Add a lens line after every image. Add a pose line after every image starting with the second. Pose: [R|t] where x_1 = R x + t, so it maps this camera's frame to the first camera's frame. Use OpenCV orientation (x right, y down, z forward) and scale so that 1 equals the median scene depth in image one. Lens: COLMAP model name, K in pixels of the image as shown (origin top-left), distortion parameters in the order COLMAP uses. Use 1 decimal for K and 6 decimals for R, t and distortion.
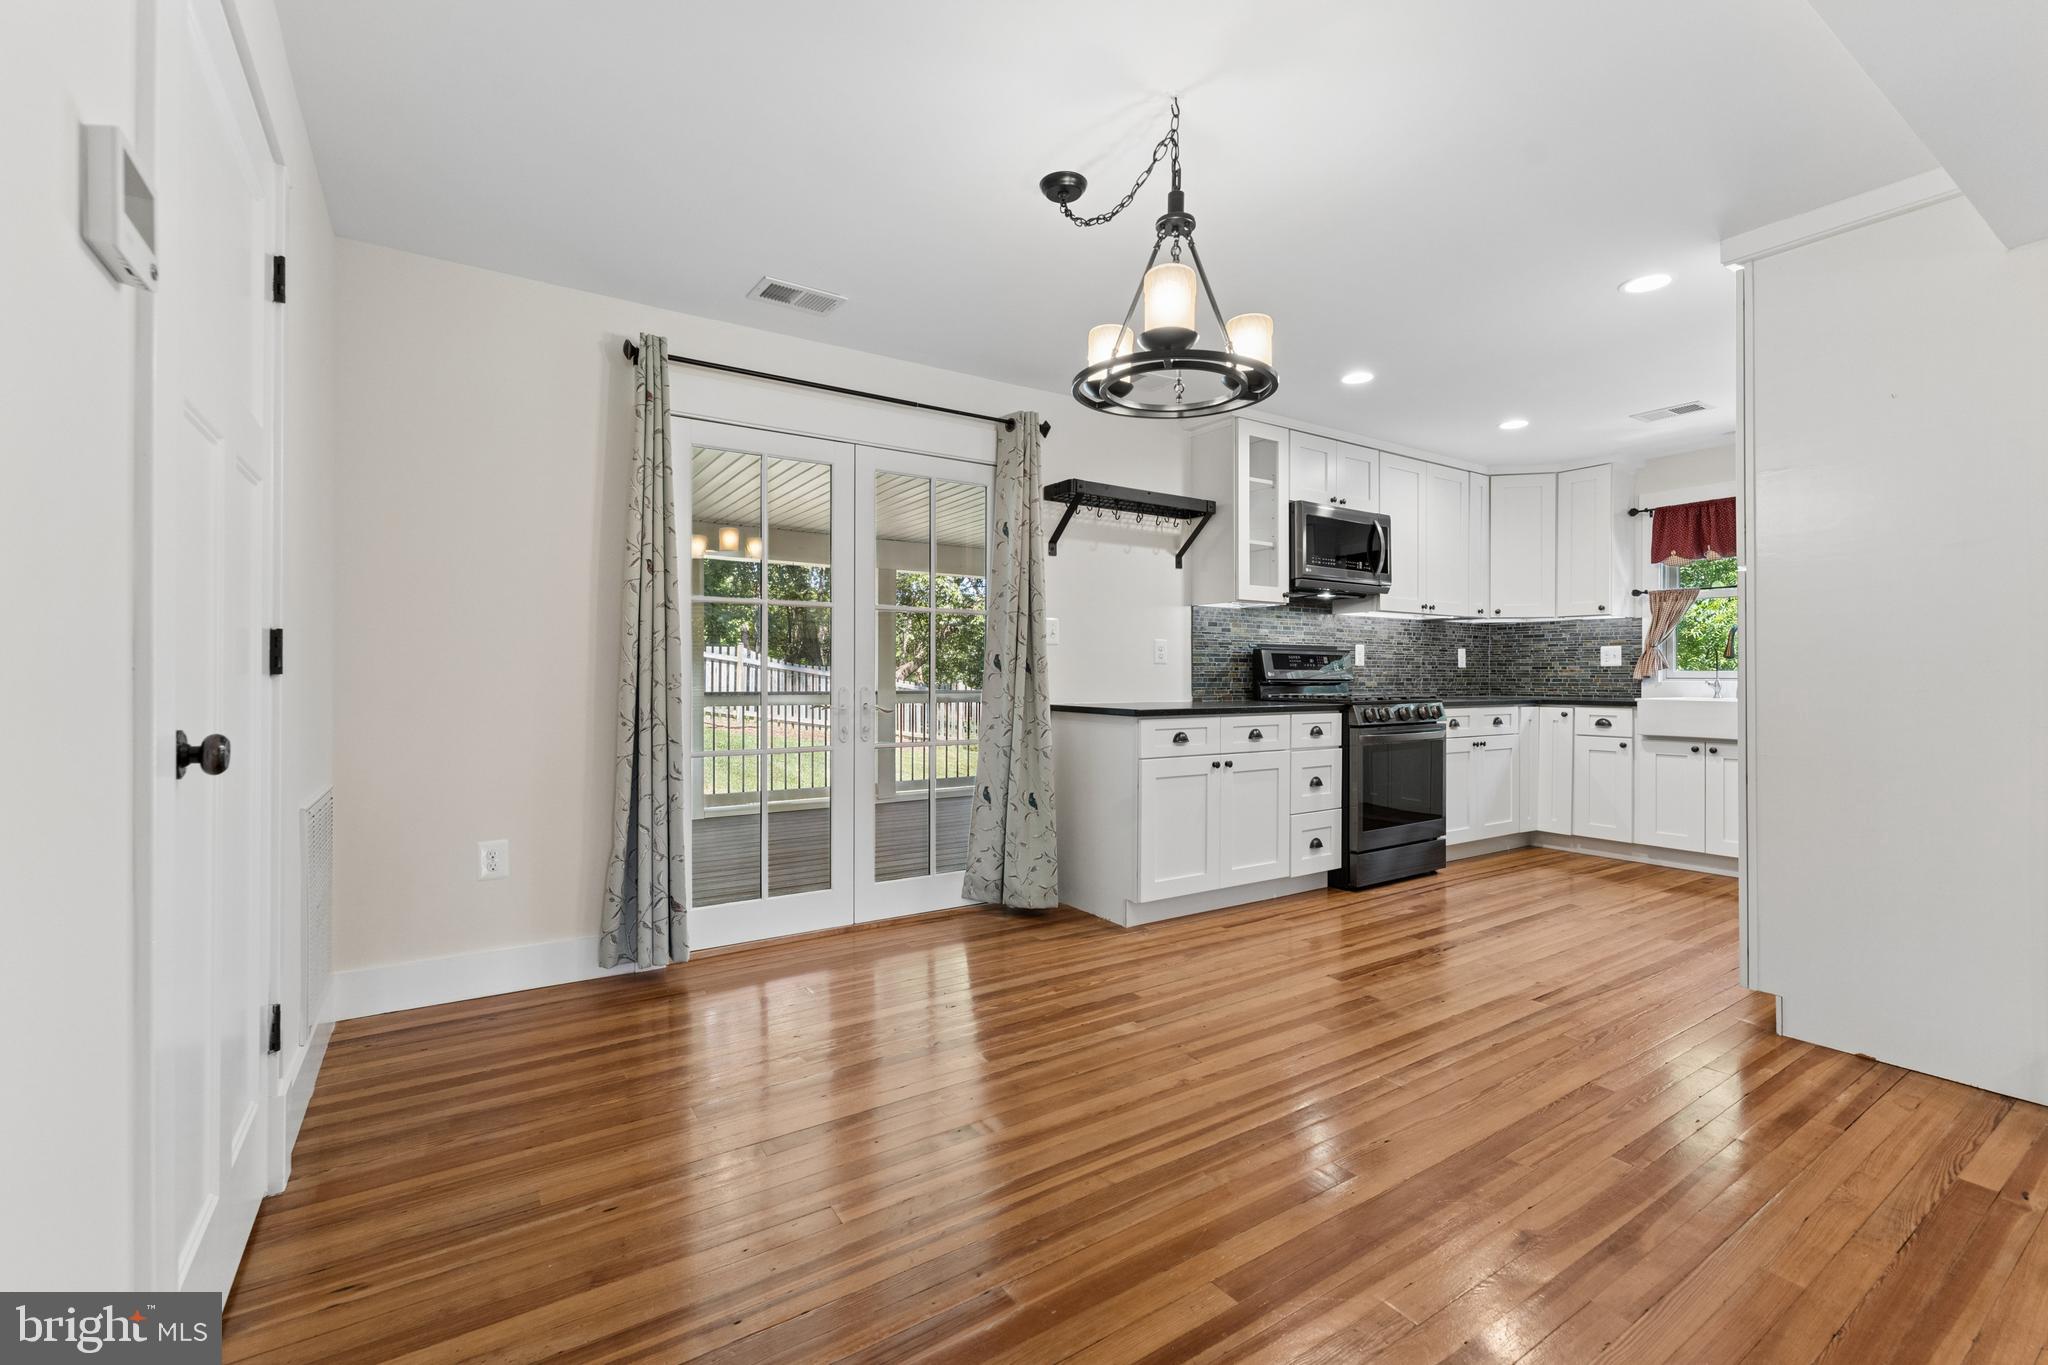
lens RADIAL K [[865.8, 0, 1028.1], [0, 865.8, 680.4], [0, 0, 1]] dist [-0.001749, 0.000124]
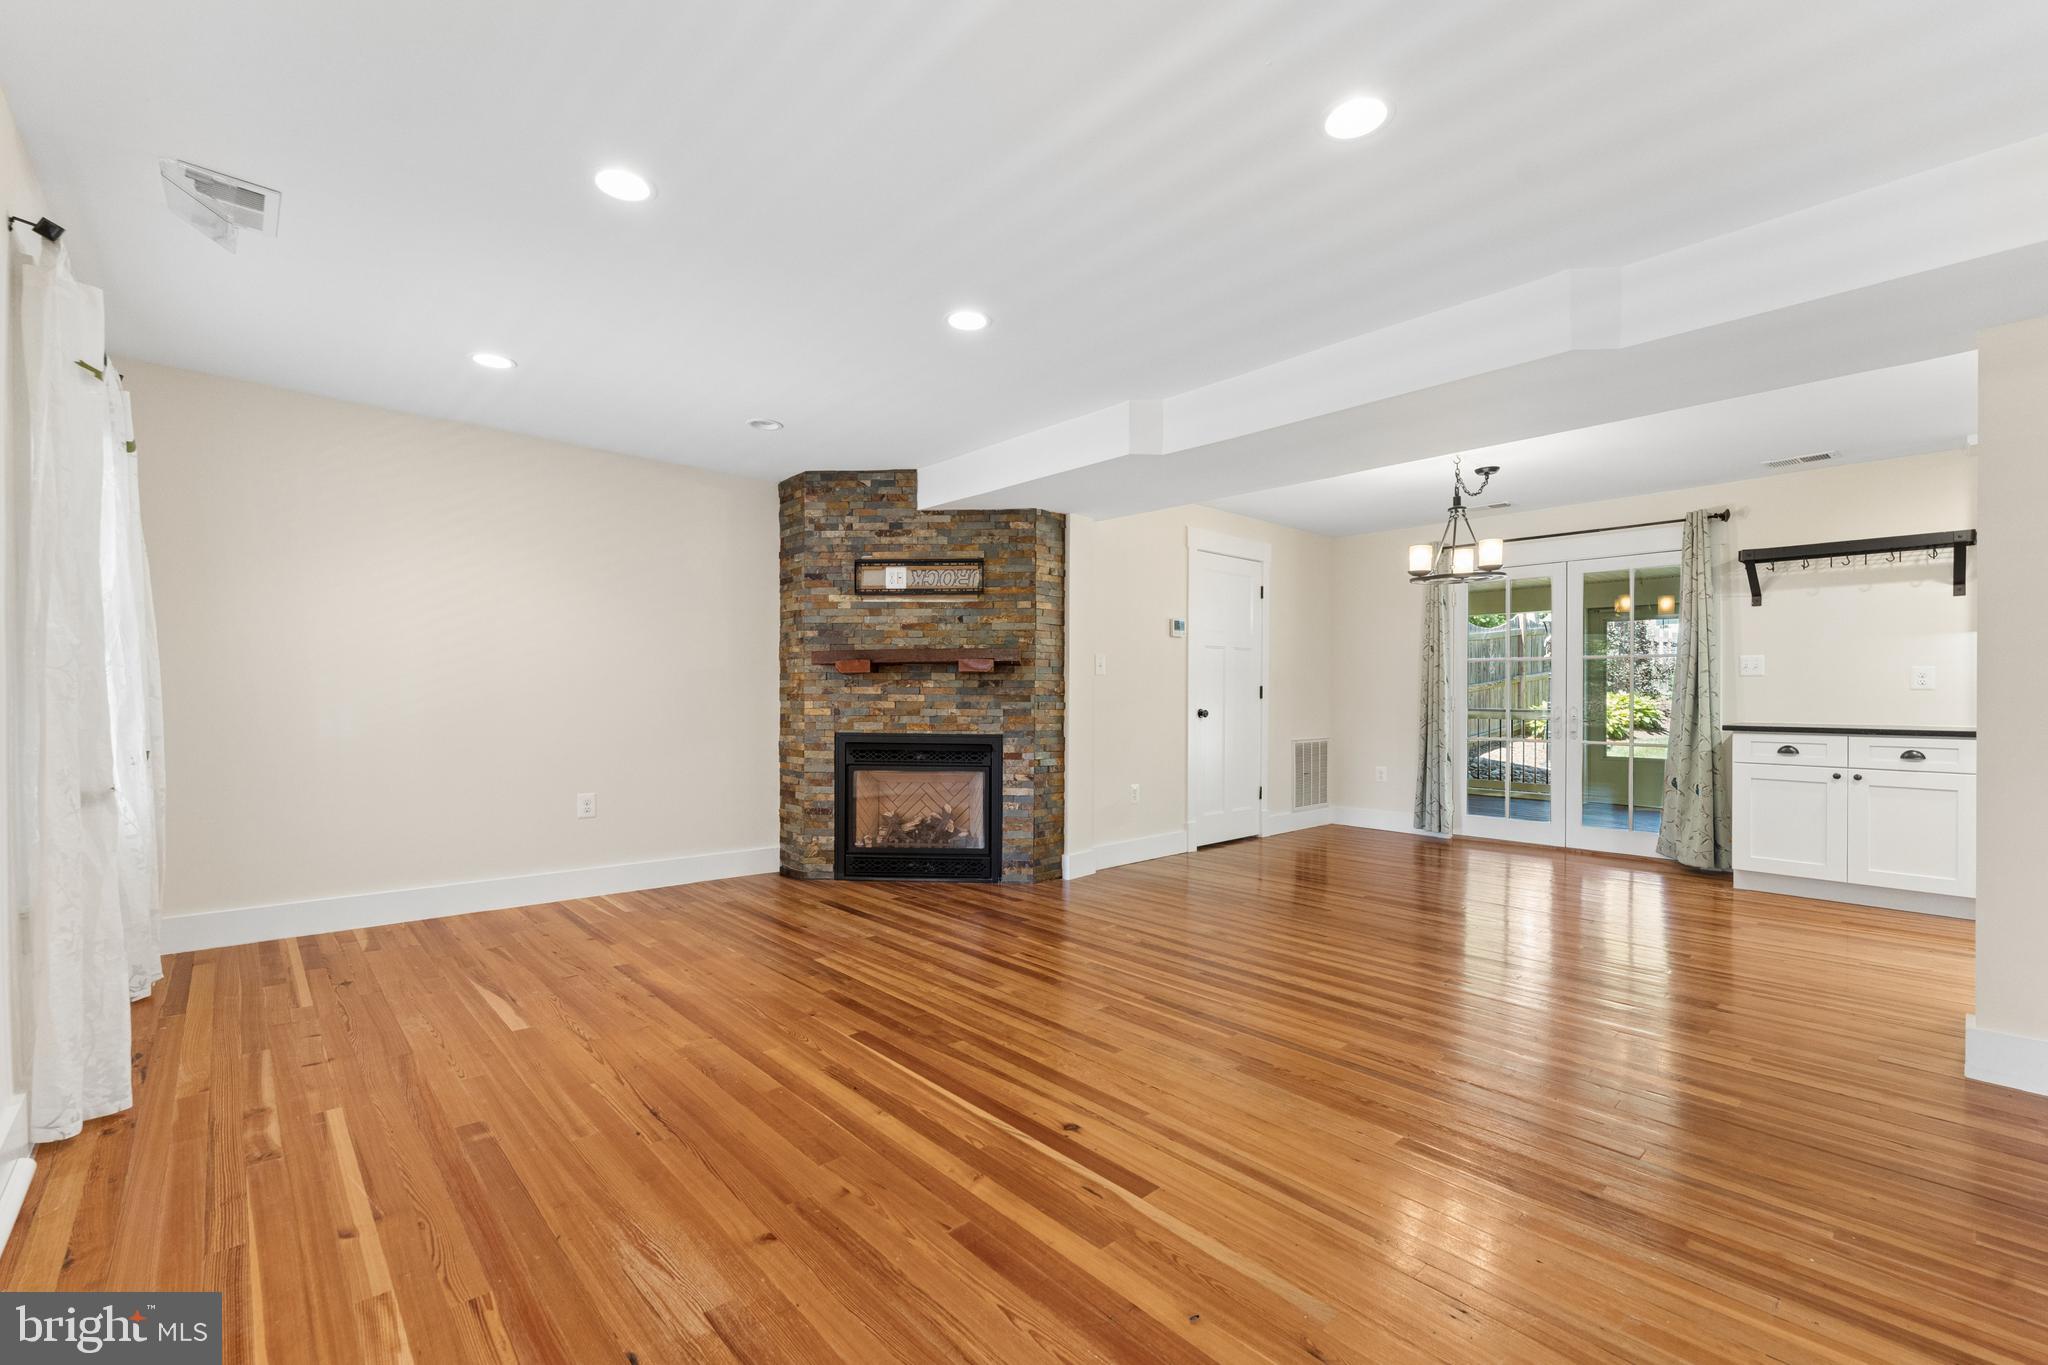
lens RADIAL K [[865.8, 0, 1009.6], [0, 865.8, 691.0], [0, 0, 1]] dist [-0.001749, 0.000124]
pose [[0.153985, -0.004547, -0.988063, 1.202602], [-0.006387, 0.999964, -0.005597, -0.004959], [0.988052, 0.007172, 0.153951, -0.298880]]
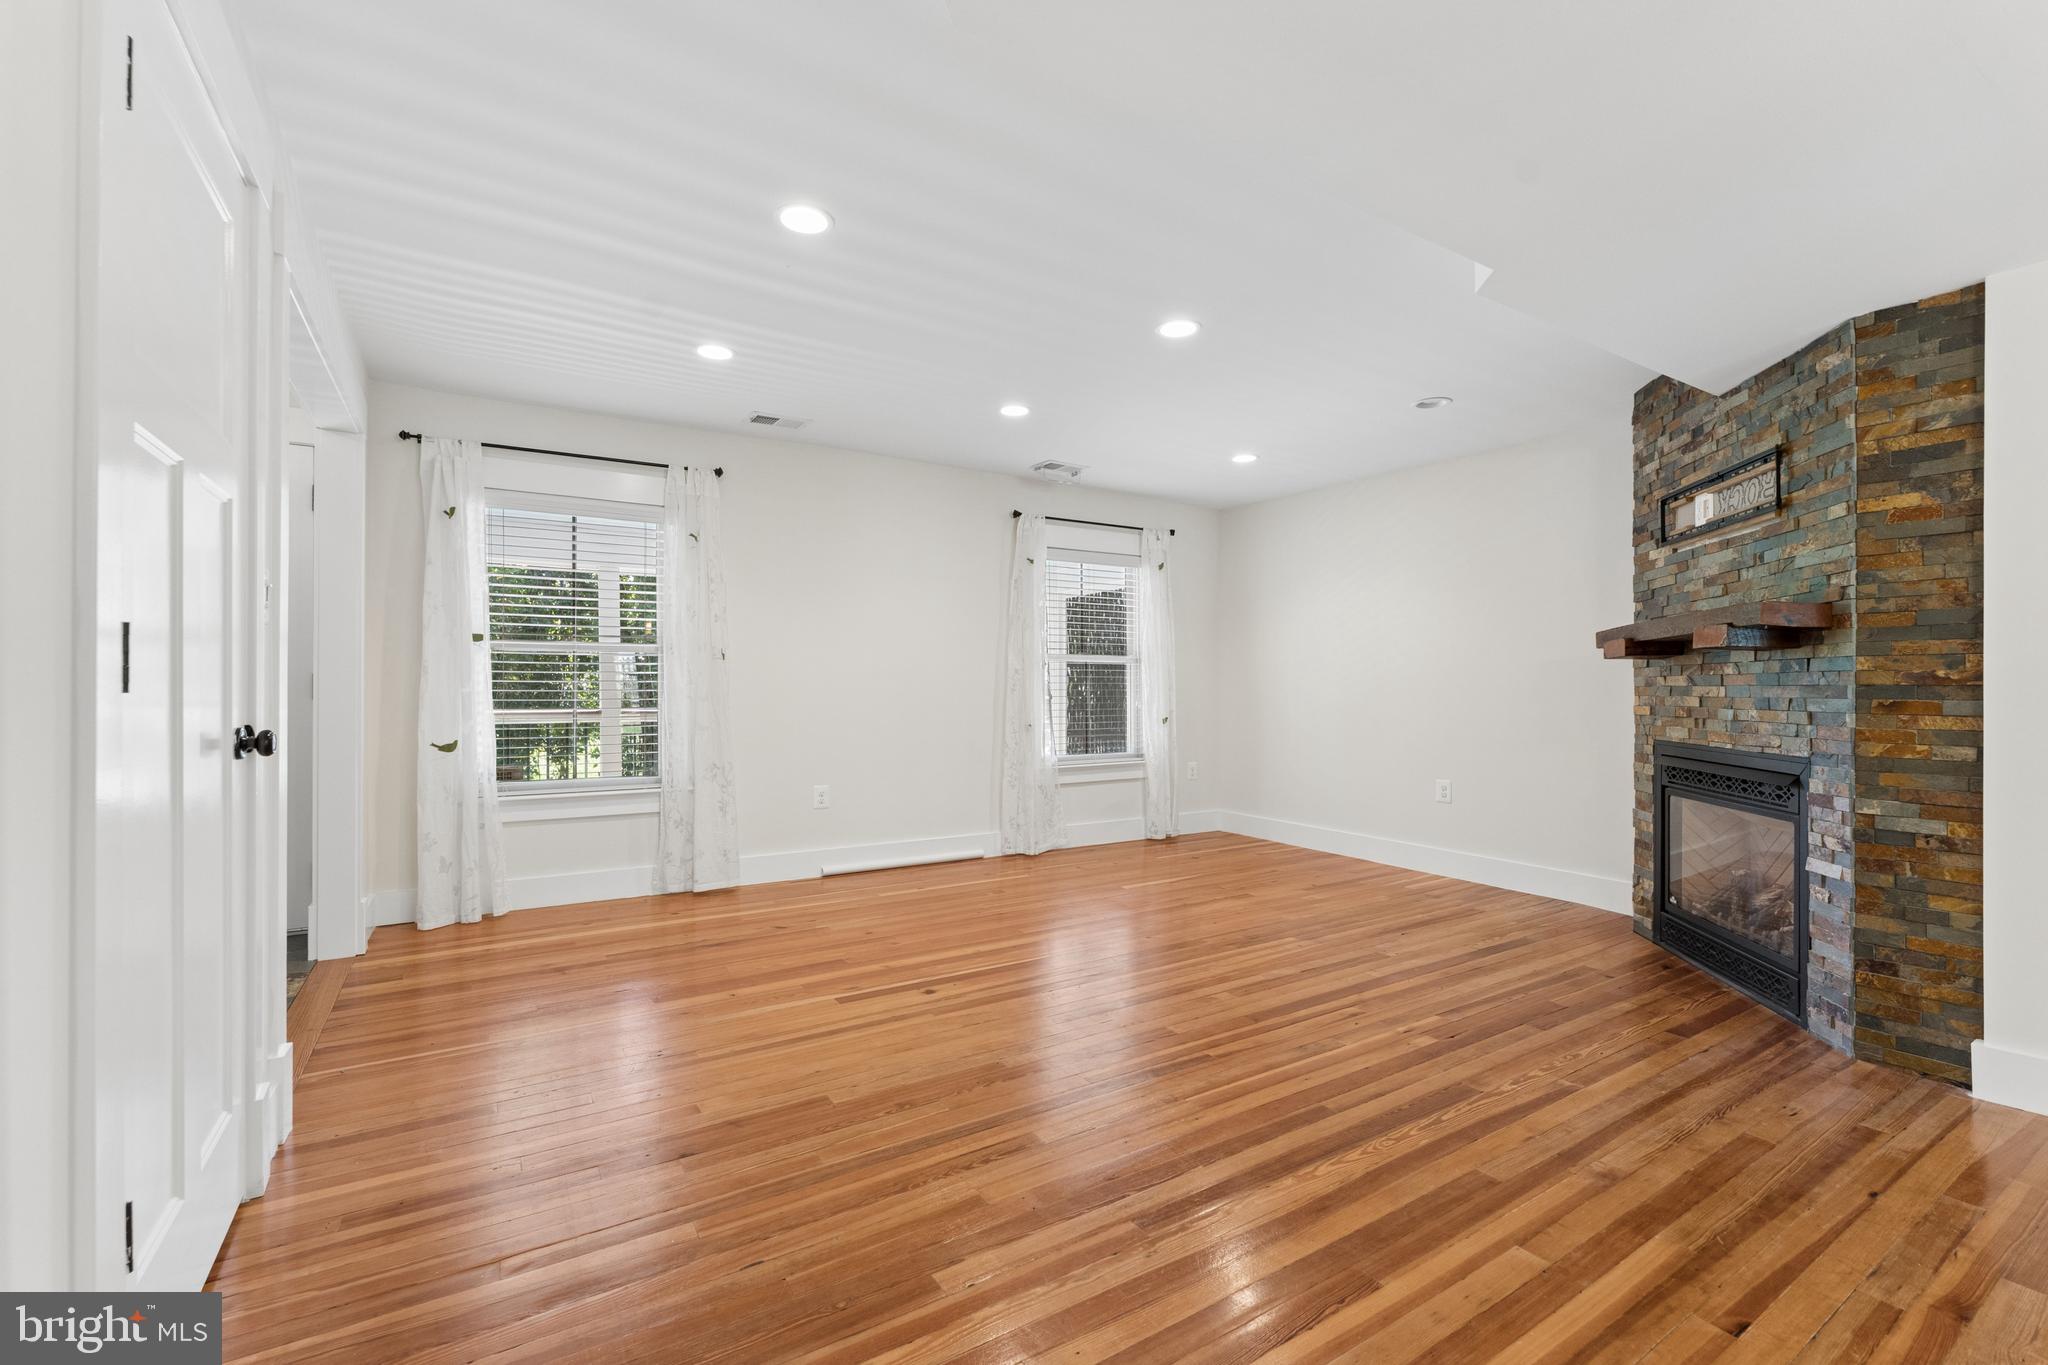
lens RADIAL K [[865.8, 0, 1003.5], [0, 865.8, 691.6], [0, 0, 1]] dist [-0.001749, 0.000124]
pose [[-0.999184, -0.002218, 0.040324, 0.560165], [-0.002020, 0.999986, 0.004955, -0.003836], [-0.040334, 0.004869, -0.999174, 0.605281]]
